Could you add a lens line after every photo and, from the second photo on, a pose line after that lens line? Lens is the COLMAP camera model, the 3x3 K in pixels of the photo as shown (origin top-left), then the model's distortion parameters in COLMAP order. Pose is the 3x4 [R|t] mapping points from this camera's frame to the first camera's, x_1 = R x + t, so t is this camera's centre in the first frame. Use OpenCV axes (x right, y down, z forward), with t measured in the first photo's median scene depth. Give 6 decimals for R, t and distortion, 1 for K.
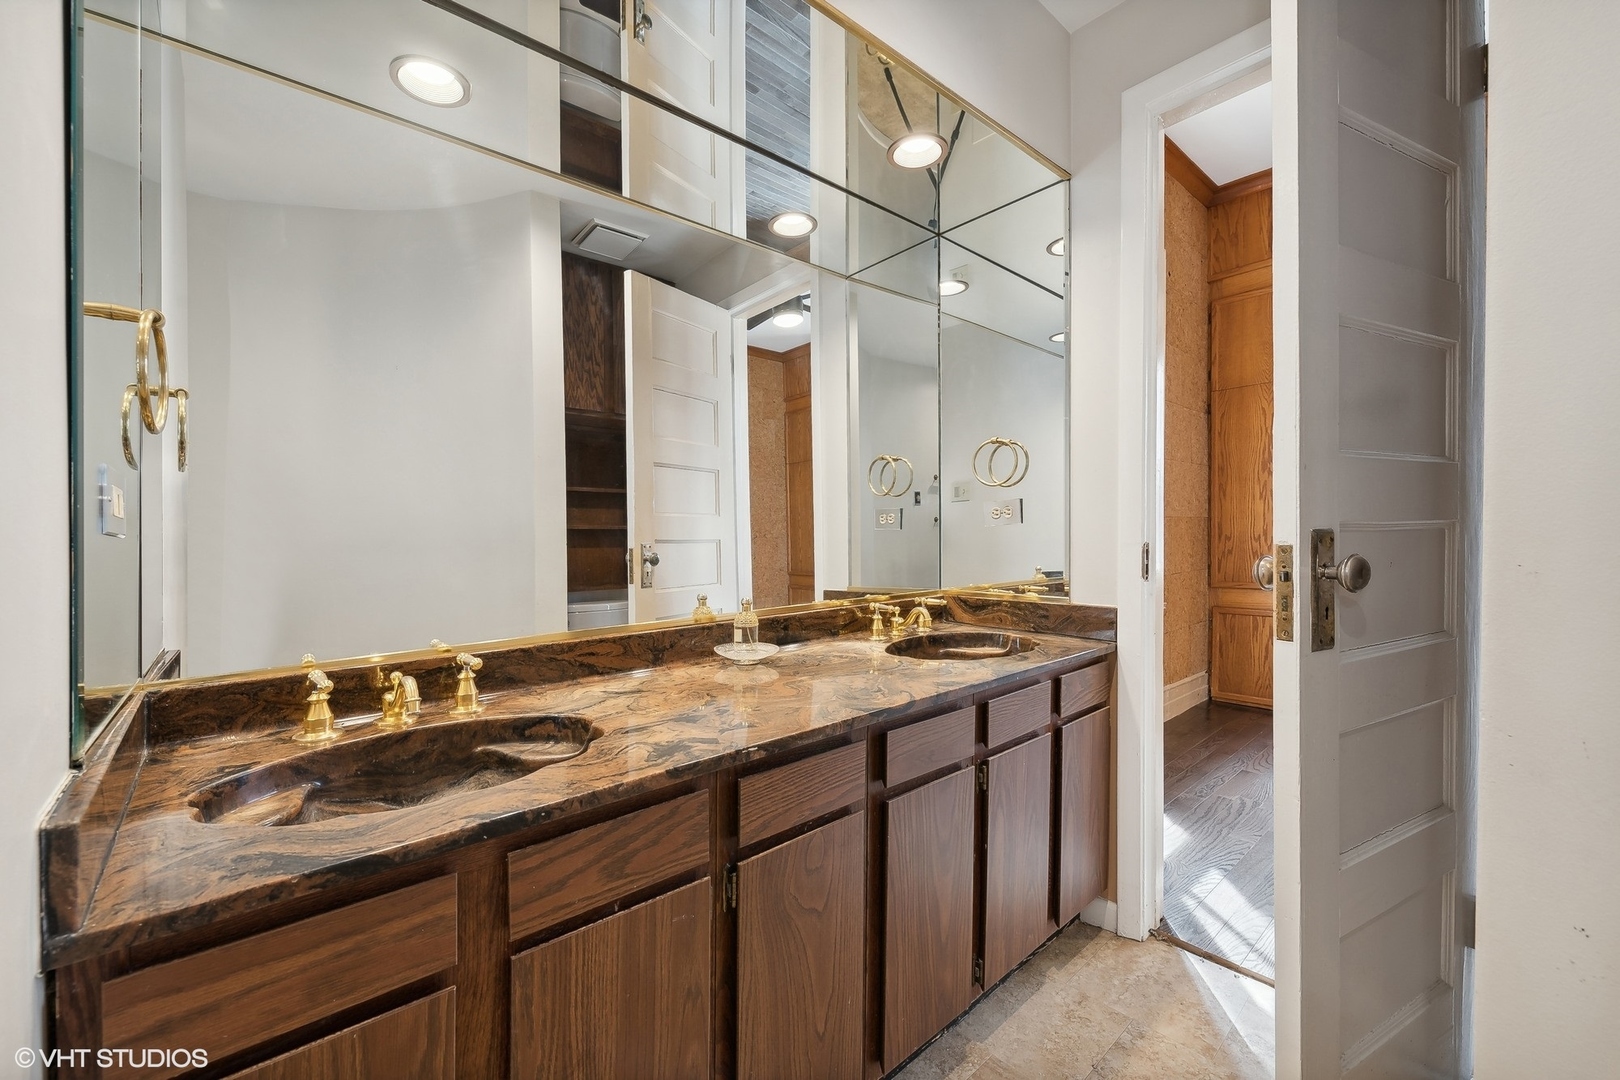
lens RADIAL K [[644.3, 0, 798.9], [0, 644.3, 537.6], [0, 0, 1]] dist [0.000610, -0.001718]
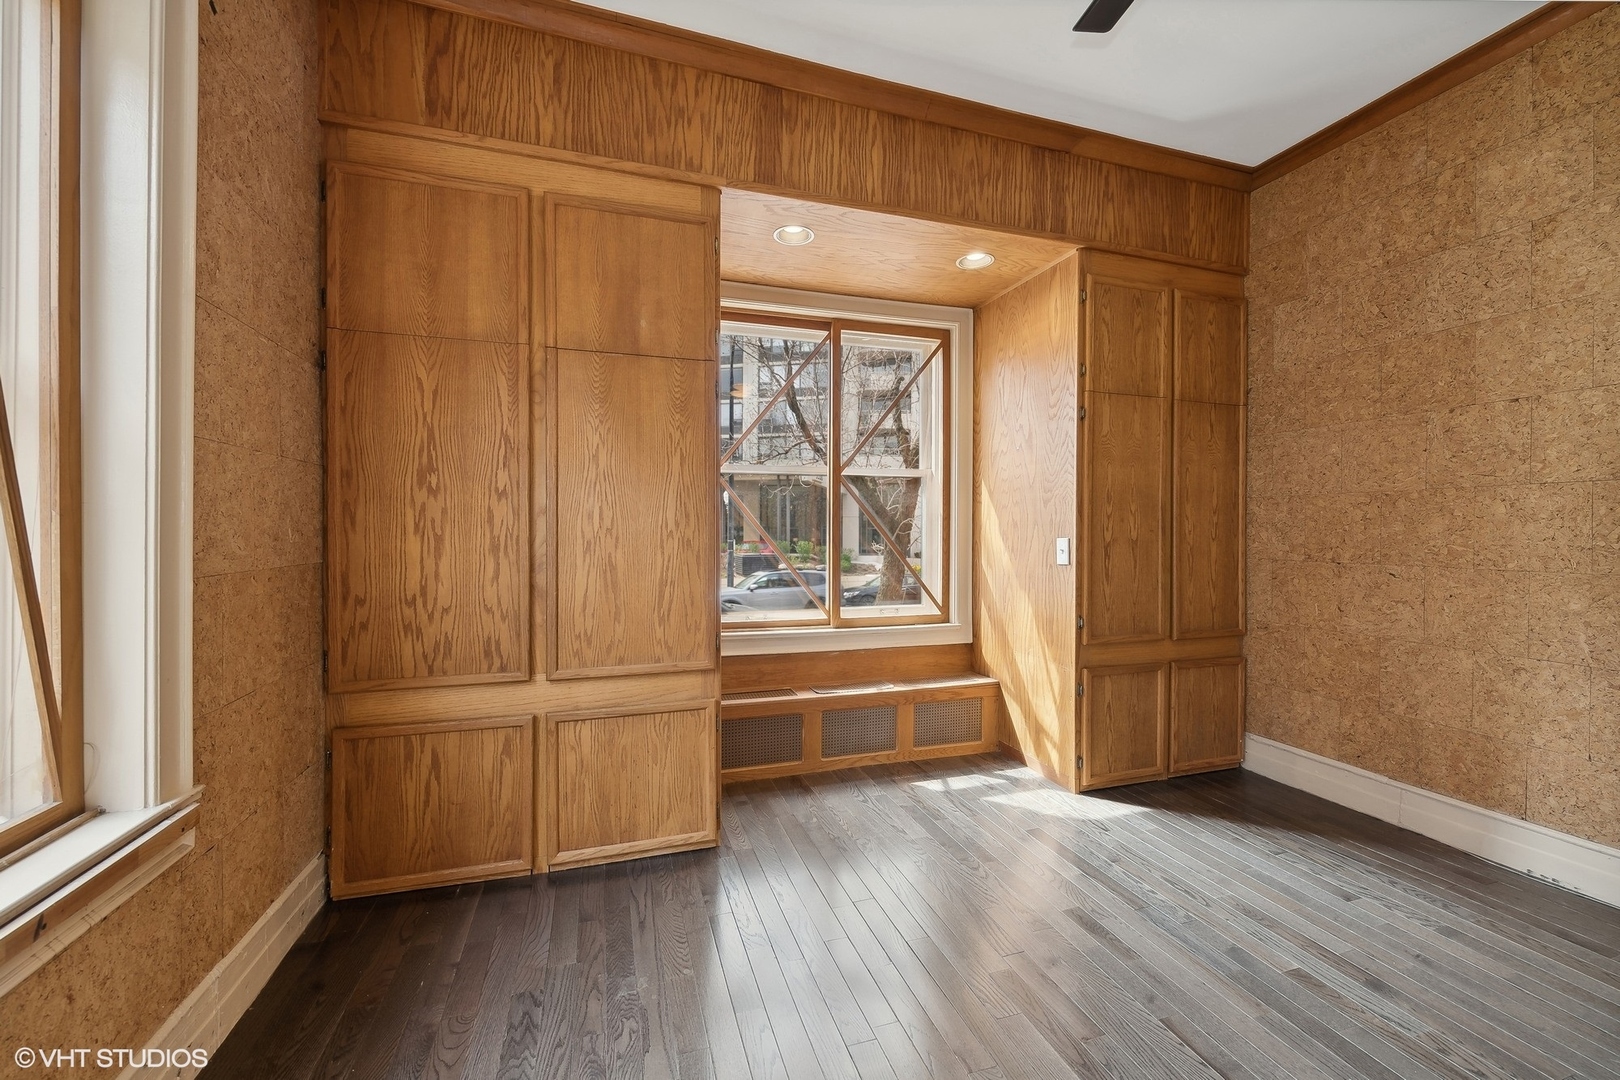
lens RADIAL K [[644.3, 0, 806.7], [0, 644.3, 536.1], [0, 0, 1]] dist [0.000610, -0.001718]
pose [[0.389823, 0.001537, 0.920889, 0.307297], [0.010805, 0.999922, -0.006243, -0.047168], [-0.920827, 0.012384, 0.389776, 0.432229]]
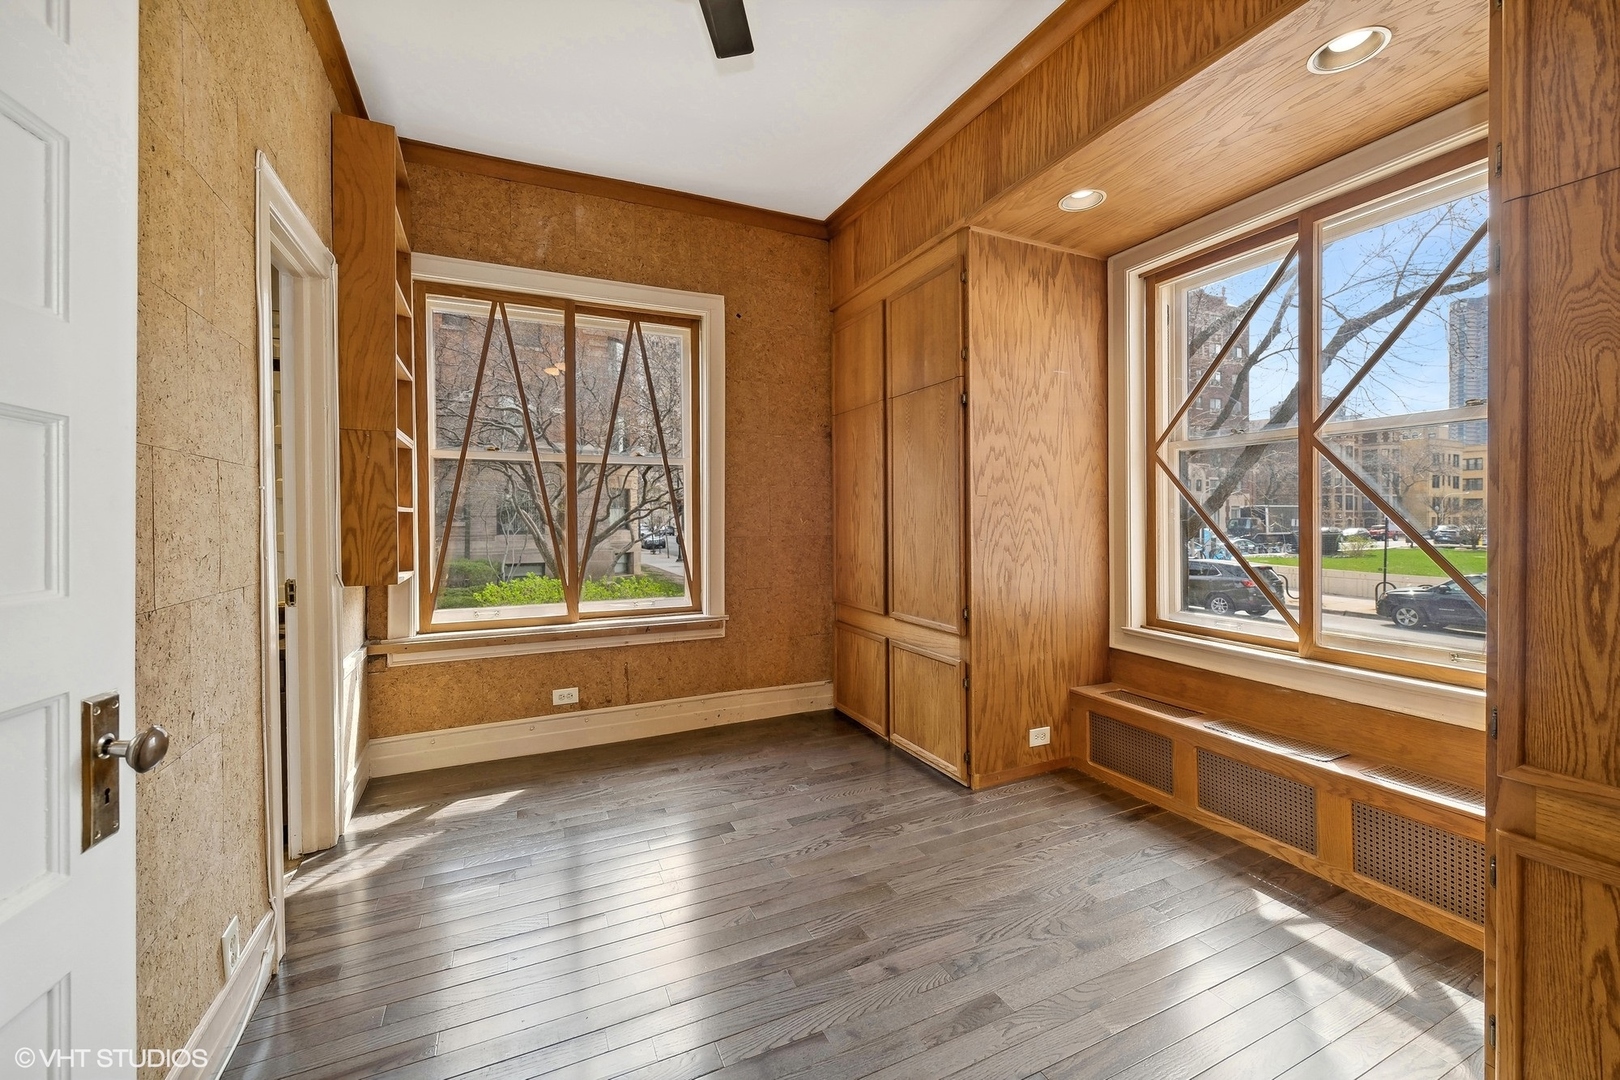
lens RADIAL K [[644.3, 0, 812.3], [0, 644.3, 528.5], [0, 0, 1]] dist [0.000610, -0.001718]
pose [[0.960610, 0.008938, -0.277758, 0.922610], [-0.007537, 0.999953, 0.006113, -0.050227], [0.277799, -0.003779, 0.960632, -0.026948]]
